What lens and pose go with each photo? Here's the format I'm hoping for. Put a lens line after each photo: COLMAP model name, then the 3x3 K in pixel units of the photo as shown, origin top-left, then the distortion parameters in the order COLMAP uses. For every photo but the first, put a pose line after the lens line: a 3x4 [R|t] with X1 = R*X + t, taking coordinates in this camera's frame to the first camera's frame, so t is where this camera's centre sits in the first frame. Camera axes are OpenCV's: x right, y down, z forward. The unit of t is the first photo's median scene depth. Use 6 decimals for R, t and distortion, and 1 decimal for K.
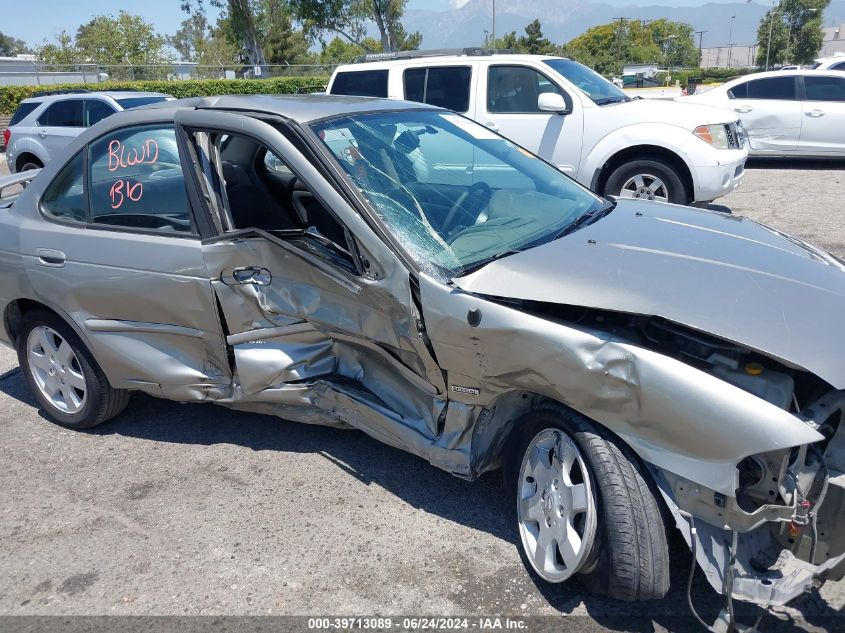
lens RADIAL K [[653.7, 0, 419.1], [0, 653.7, 322.6], [0, 0, 1]] dist [0.006790, -0.017784]
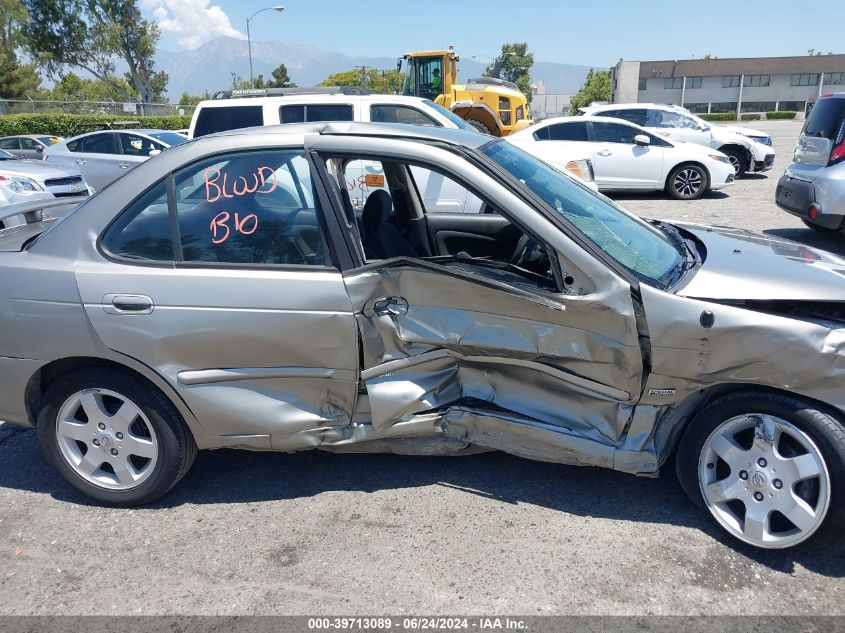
lens RADIAL K [[653.7, 0, 415.5], [0, 653.7, 315.7], [0, 0, 1]] dist [0.006790, -0.017784]
pose [[0.941435, -0.075857, 0.328550, -0.506052], [0.097929, 0.993879, -0.051135, -0.003928], [-0.322660, 0.080315, 0.943101, 0.074902]]
